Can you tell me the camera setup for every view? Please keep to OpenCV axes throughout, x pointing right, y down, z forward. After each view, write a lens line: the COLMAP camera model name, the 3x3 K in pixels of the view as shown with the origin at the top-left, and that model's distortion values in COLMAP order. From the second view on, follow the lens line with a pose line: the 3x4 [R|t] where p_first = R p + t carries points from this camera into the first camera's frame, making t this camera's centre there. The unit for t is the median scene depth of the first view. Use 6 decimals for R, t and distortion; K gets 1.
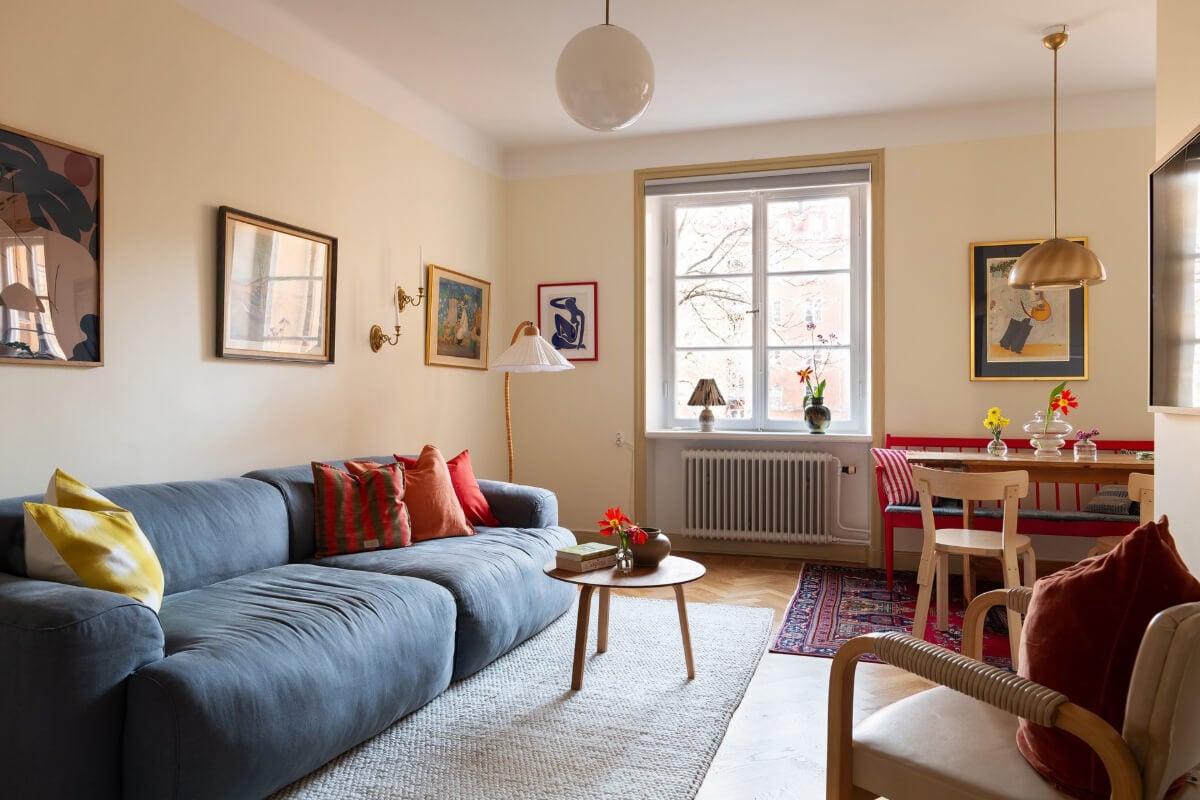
lens RADIAL K [[901.8, 0, 571.5], [0, 901.8, 398.5], [0, 0, 1]] dist [-0.007220, 0.011449]
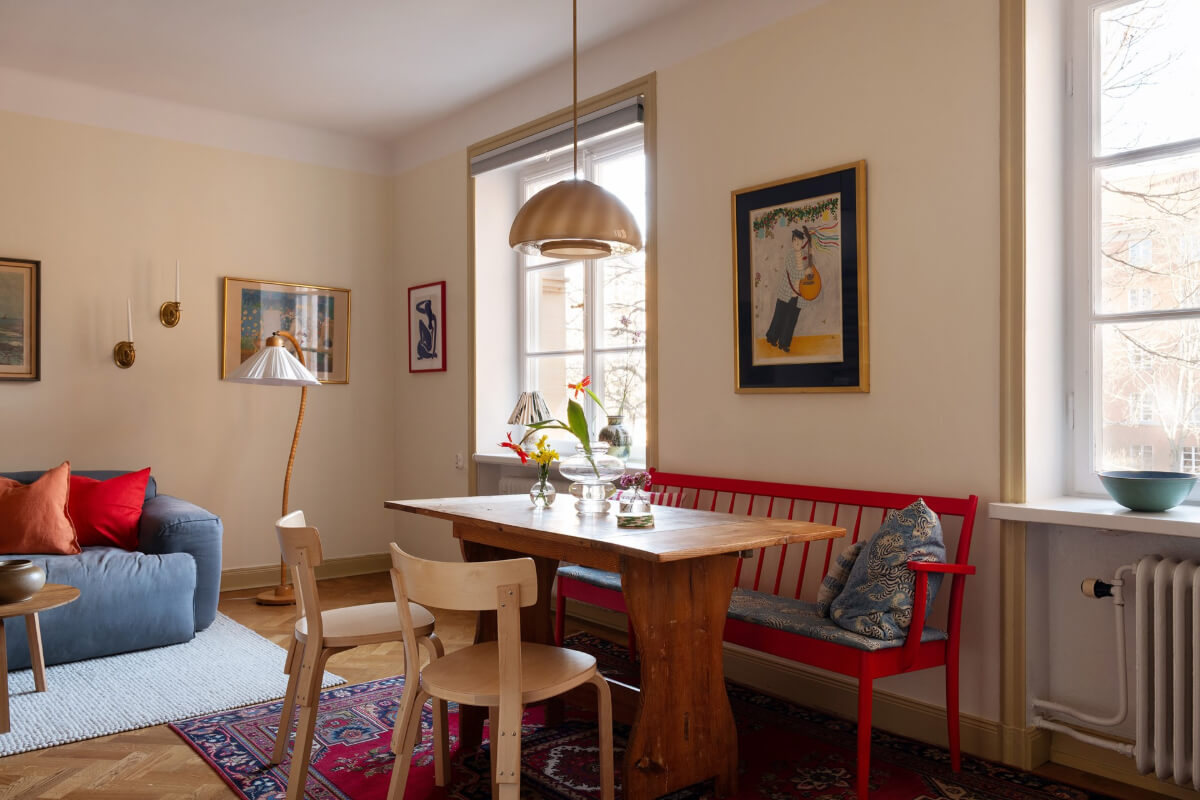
lens RADIAL K [[964.3, 0, 577.7], [0, 964.3, 405.1], [0, 0, 1]] dist [0.008274, -0.005203]
pose [[0.839900, 0.002895, -0.542733, 0.746275], [-0.004344, 0.999990, -0.001389, -0.009626], [0.542724, 0.003525, 0.839904, 0.331619]]
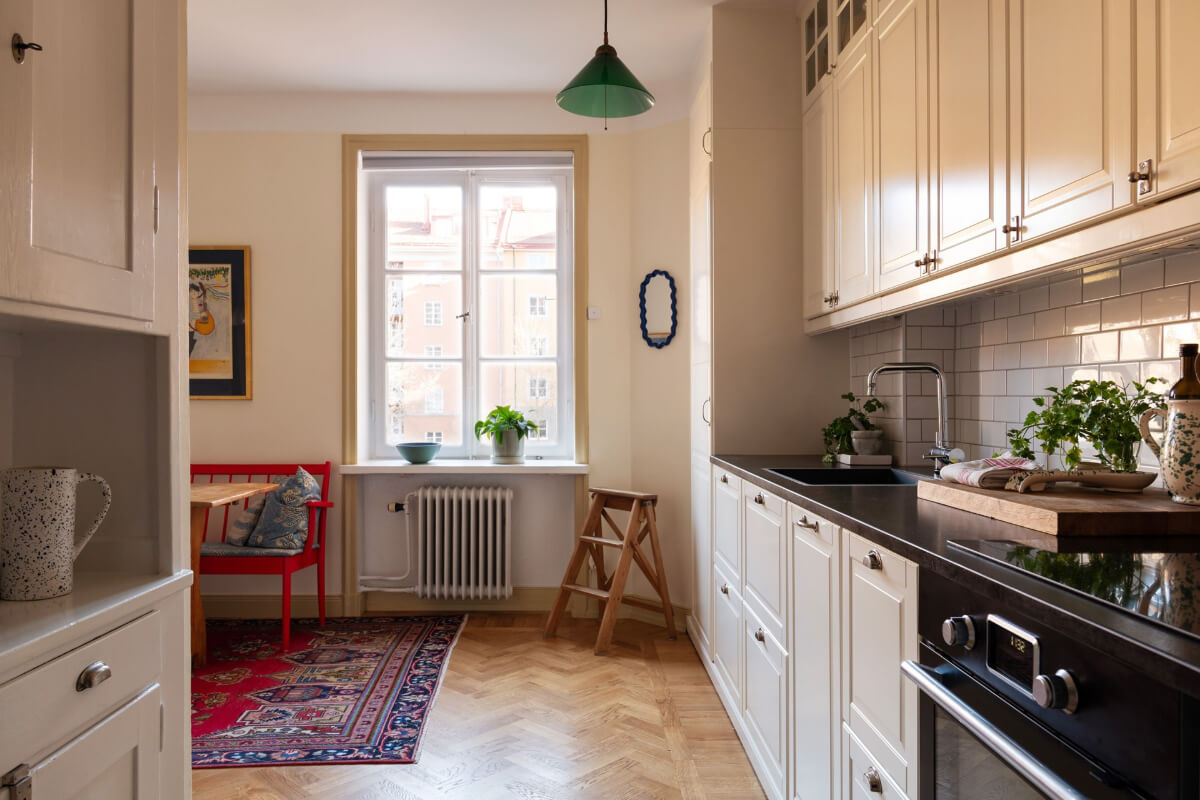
lens RADIAL K [[921.0, 0, 605.0], [0, 921.0, 405.5], [0, 0, 1]] dist [0.005139, 0.041534]
pose [[0.940629, 0.003730, 0.339415, 0.579011], [-0.000417, 0.999952, -0.009833, -0.004842], [-0.339435, 0.009108, 0.940585, -0.019897]]
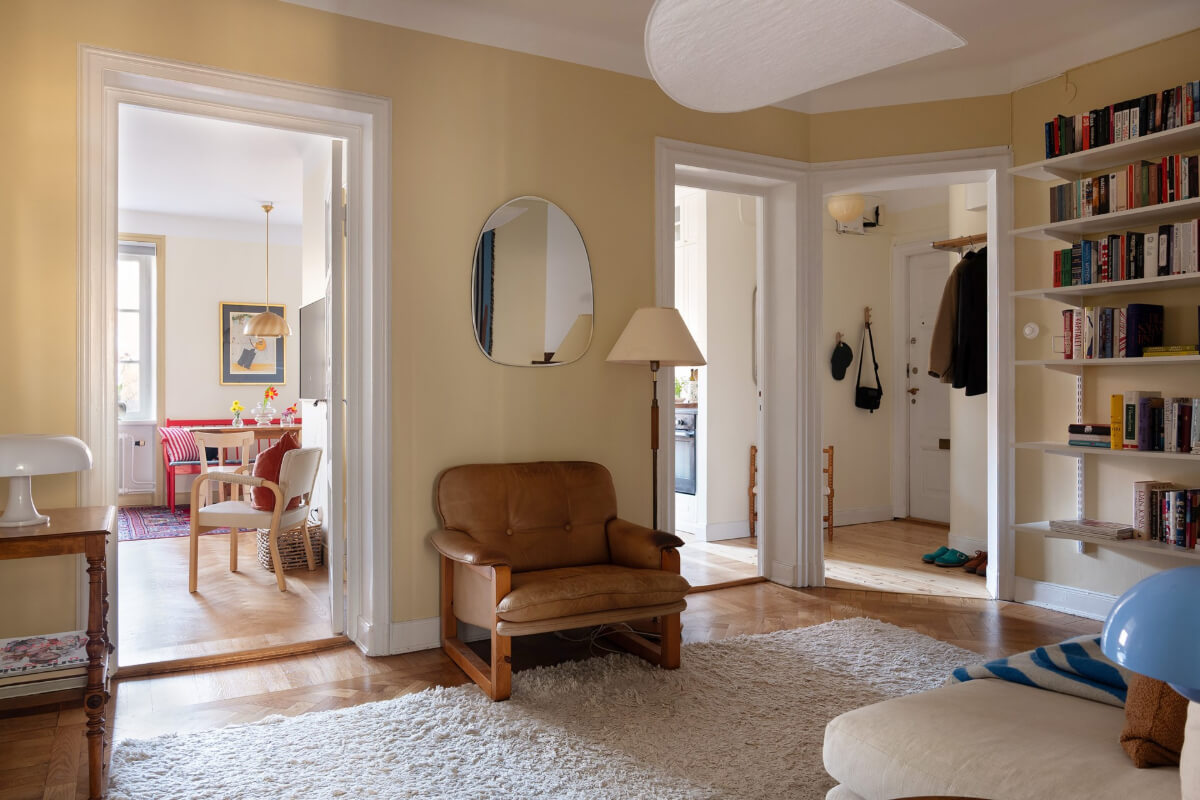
lens RADIAL K [[921.0, 0, 605.6], [0, 921.0, 377.2], [0, 0, 1]] dist [0.005139, 0.041534]
pose [[0.670680, 0.007923, 0.741704, -0.344893], [0.006214, 0.999848, -0.016299, -0.001855], [-0.741721, 0.015540, 0.670529, -0.671796]]
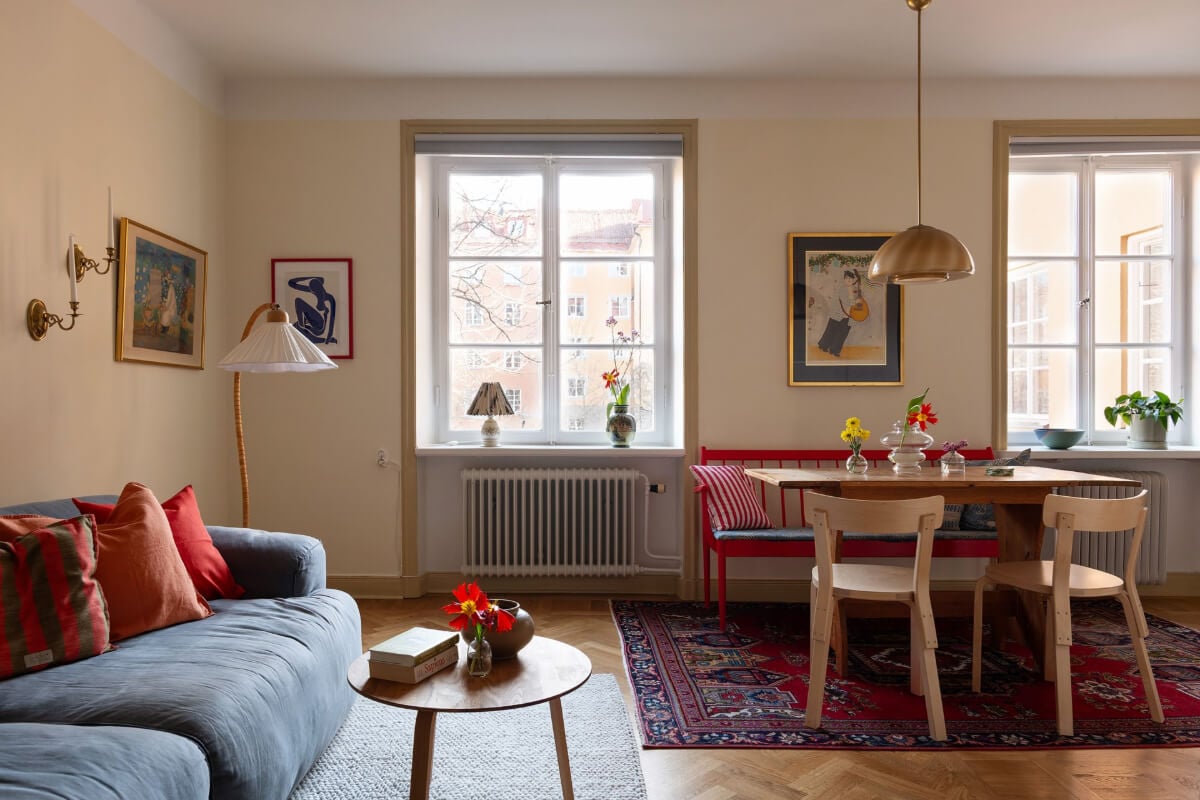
lens RADIAL K [[901.8, 0, 571.0], [0, 901.8, 401.3], [0, 0, 1]] dist [-0.007220, 0.011449]
pose [[0.943039, -0.003030, 0.332668, -0.062106], [0.002875, 0.999995, 0.000957, -0.005860], [-0.332669, 0.000054, 0.943044, 0.227355]]
